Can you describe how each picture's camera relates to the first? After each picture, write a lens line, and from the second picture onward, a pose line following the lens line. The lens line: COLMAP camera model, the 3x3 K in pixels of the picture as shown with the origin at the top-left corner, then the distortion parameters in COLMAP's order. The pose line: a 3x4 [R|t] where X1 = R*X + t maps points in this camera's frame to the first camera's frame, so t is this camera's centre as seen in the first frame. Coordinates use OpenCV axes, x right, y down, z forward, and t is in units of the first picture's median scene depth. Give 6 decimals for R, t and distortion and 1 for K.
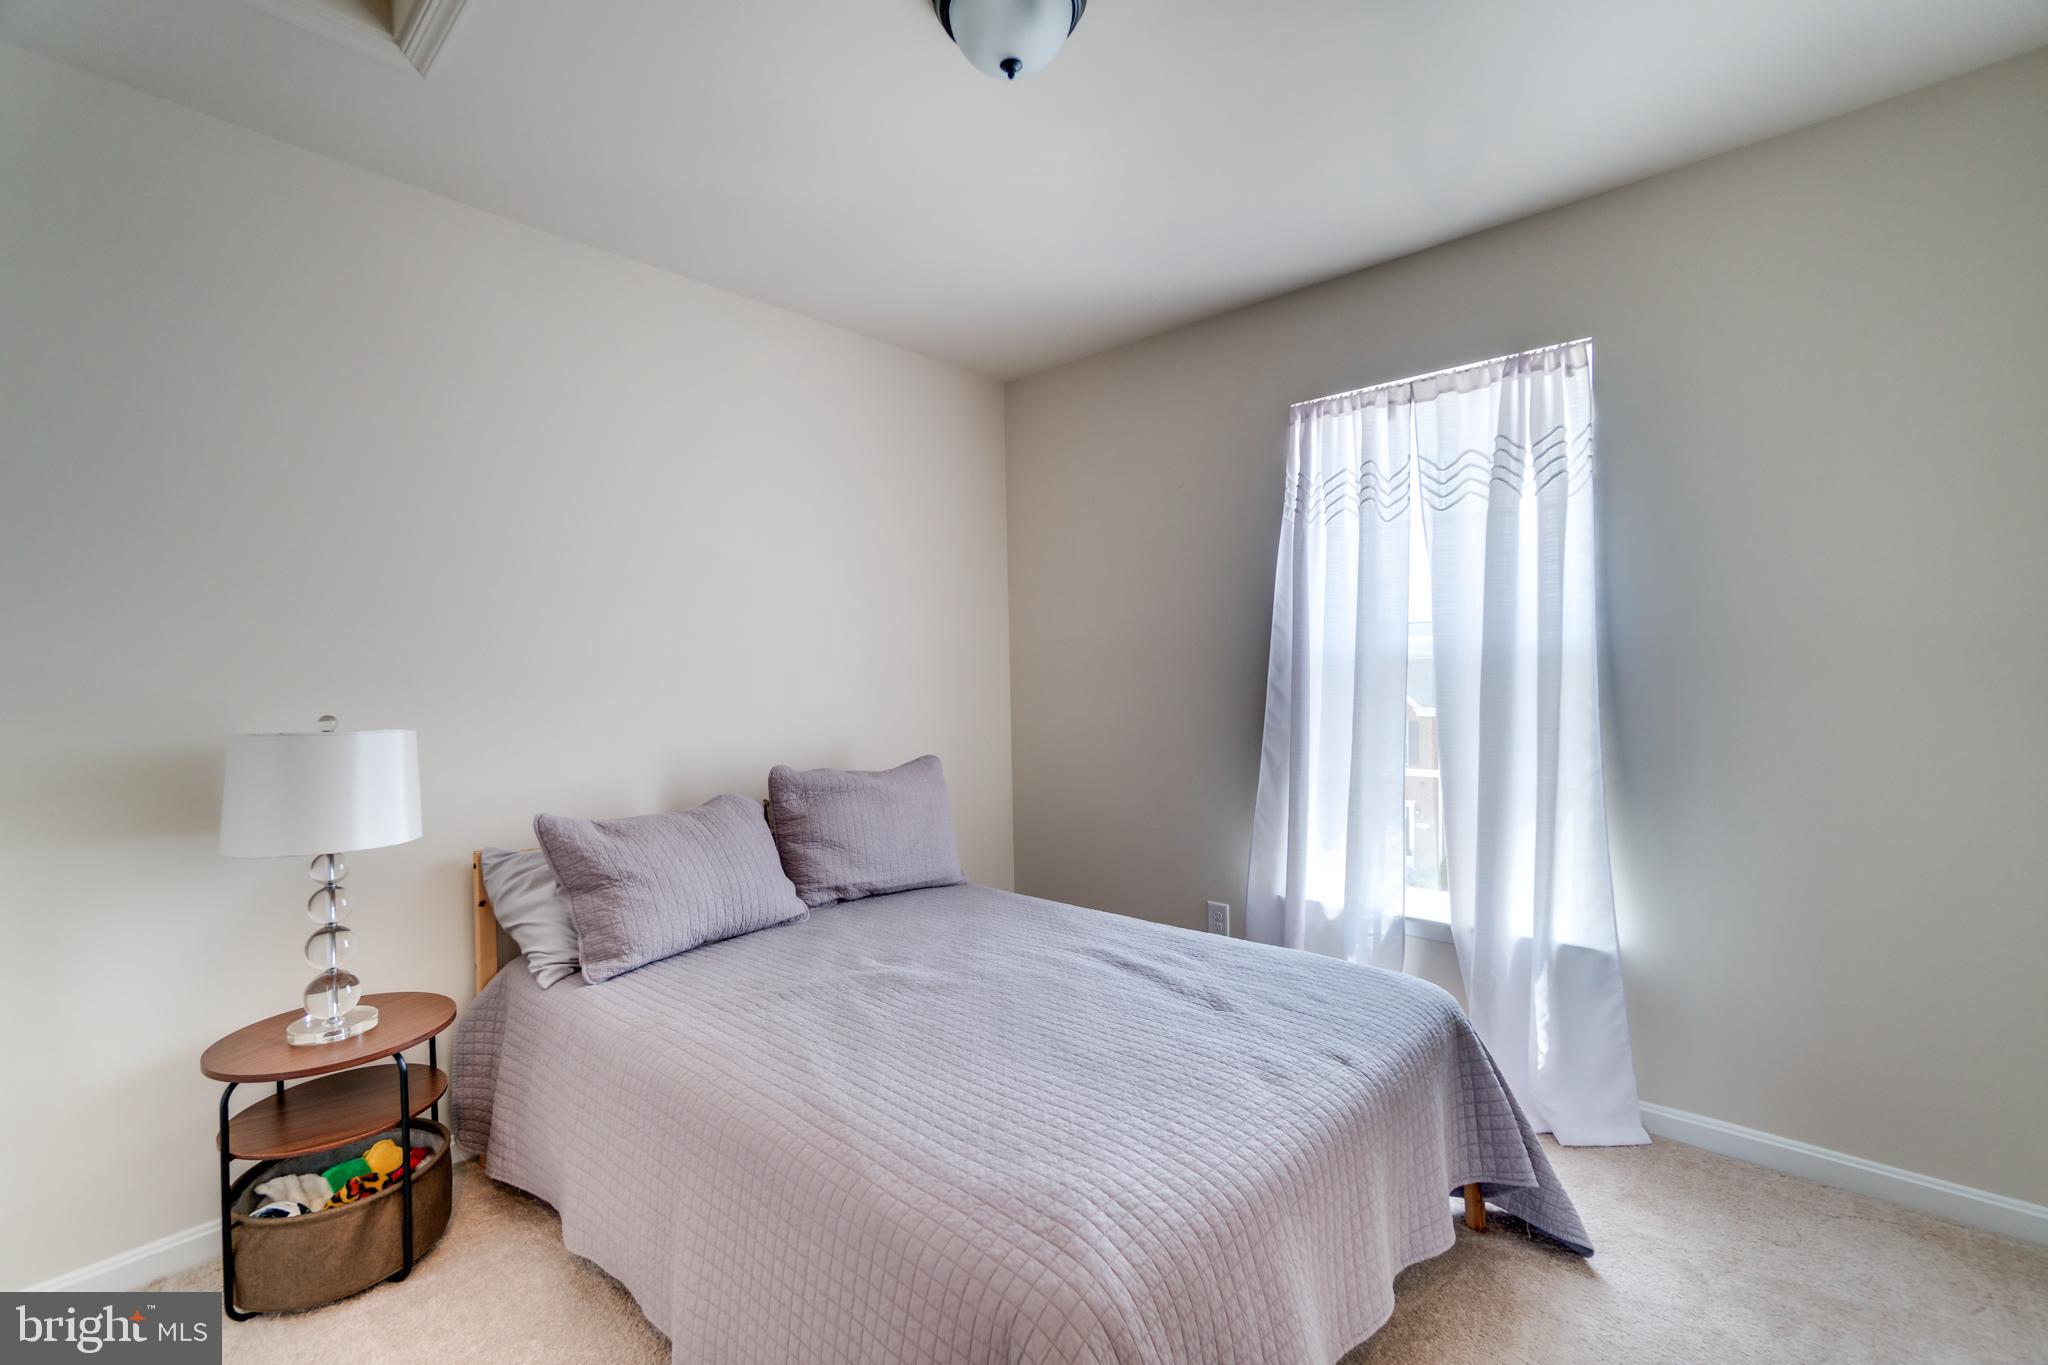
lens RADIAL K [[878.1, 0, 1008.8], [0, 878.1, 682.4], [0, 0, 1]] dist [0.001217, 0.003759]
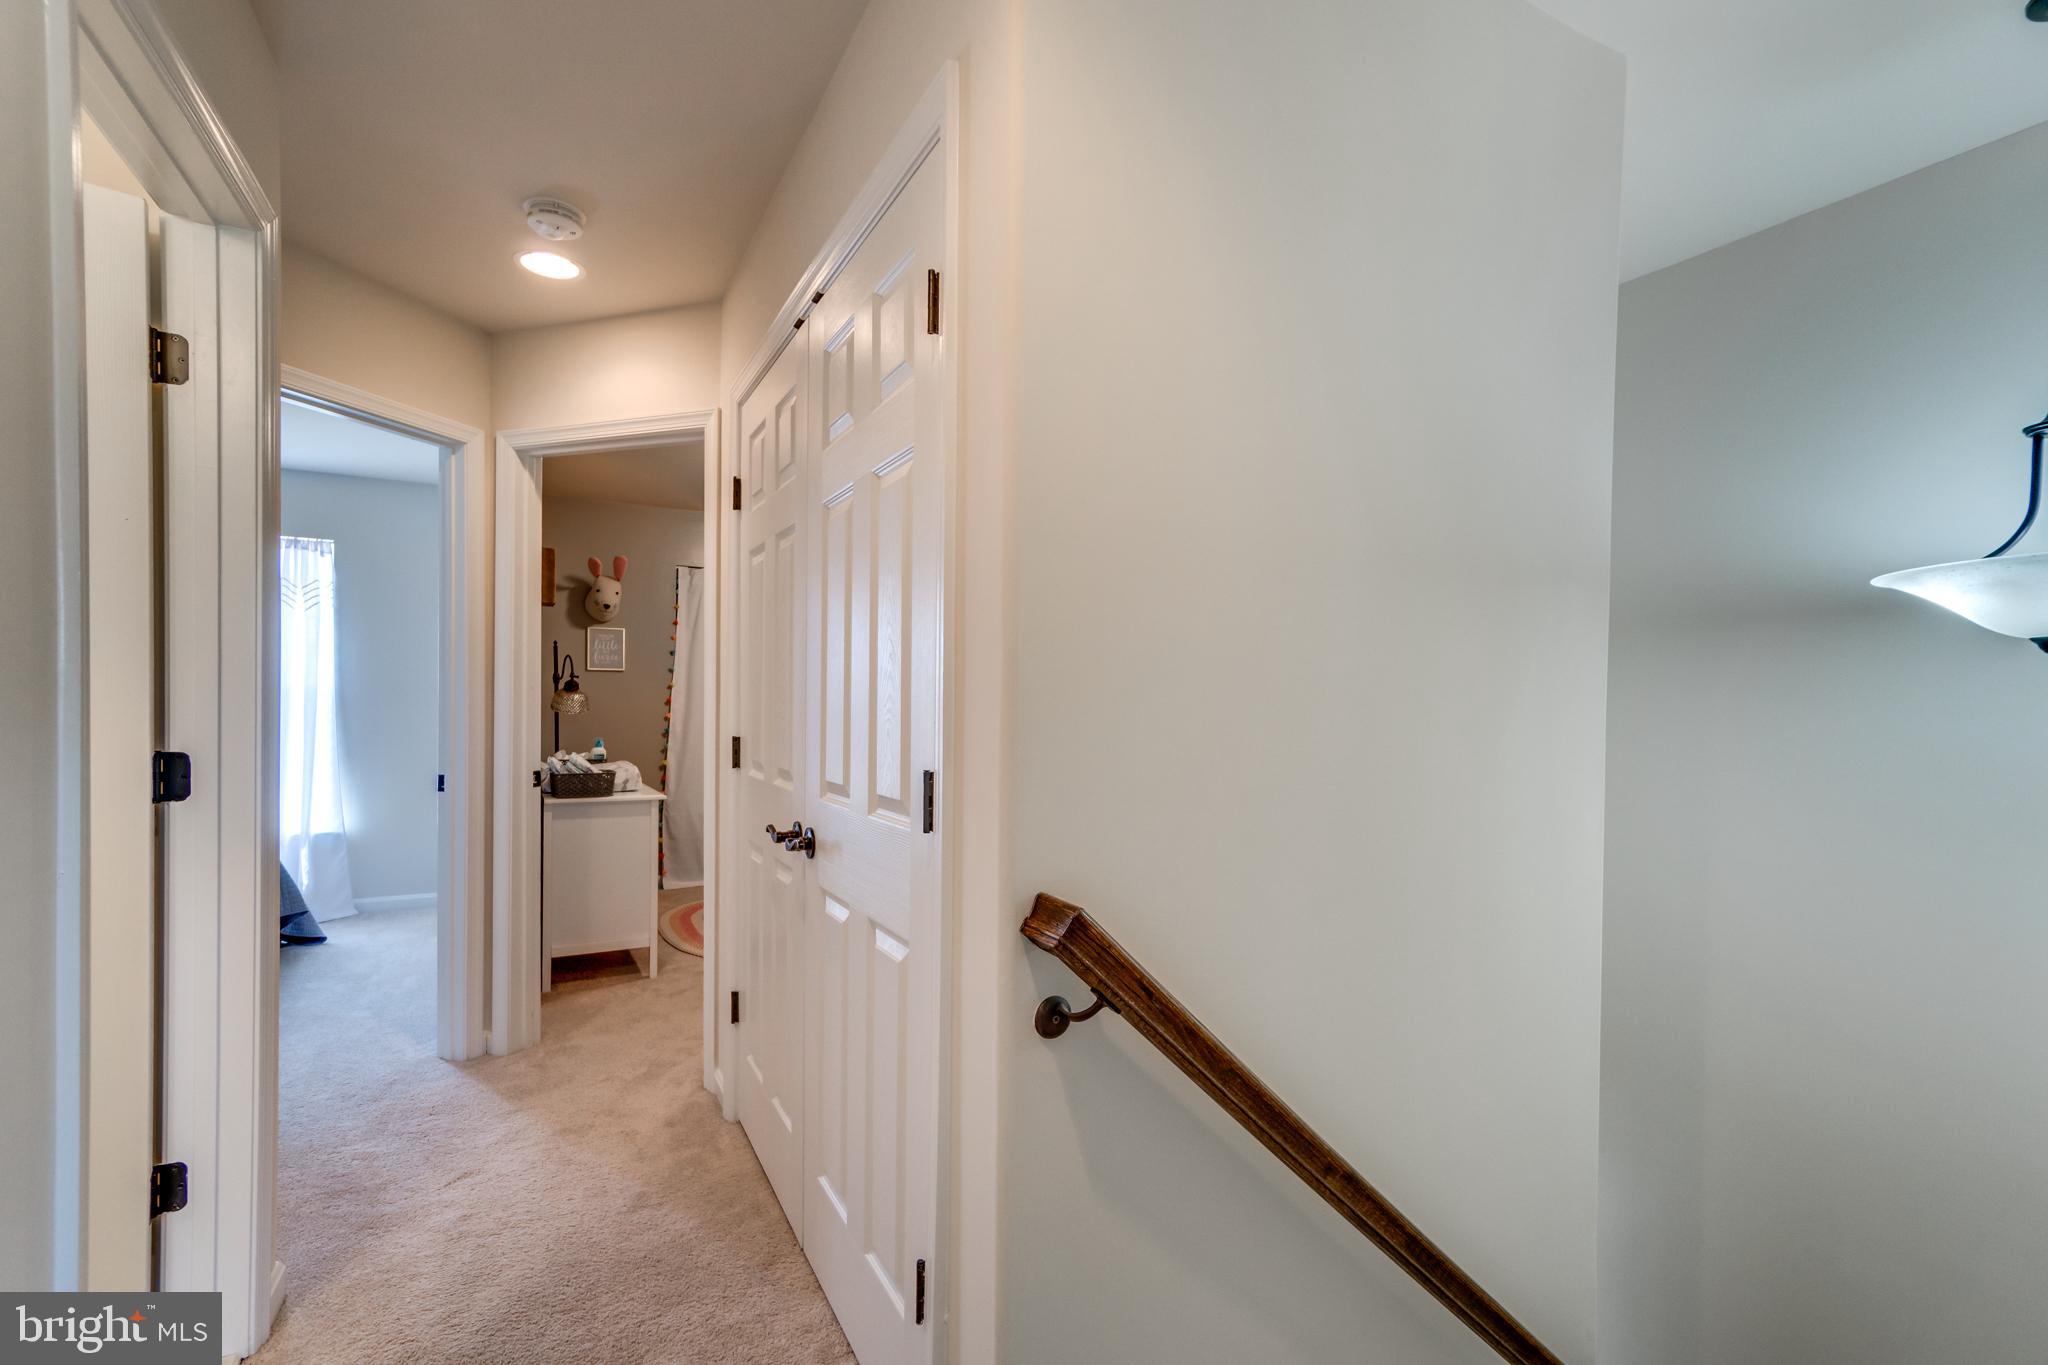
lens RADIAL K [[878.1, 0, 1018.8], [0, 878.1, 695.3], [0, 0, 1]] dist [0.001217, 0.003759]
pose [[0.321558, 0.014738, 0.946775, -0.768524], [0.002002, 0.999866, -0.016245, 0.009575], [-0.946888, 0.007120, 0.321486, -1.179492]]
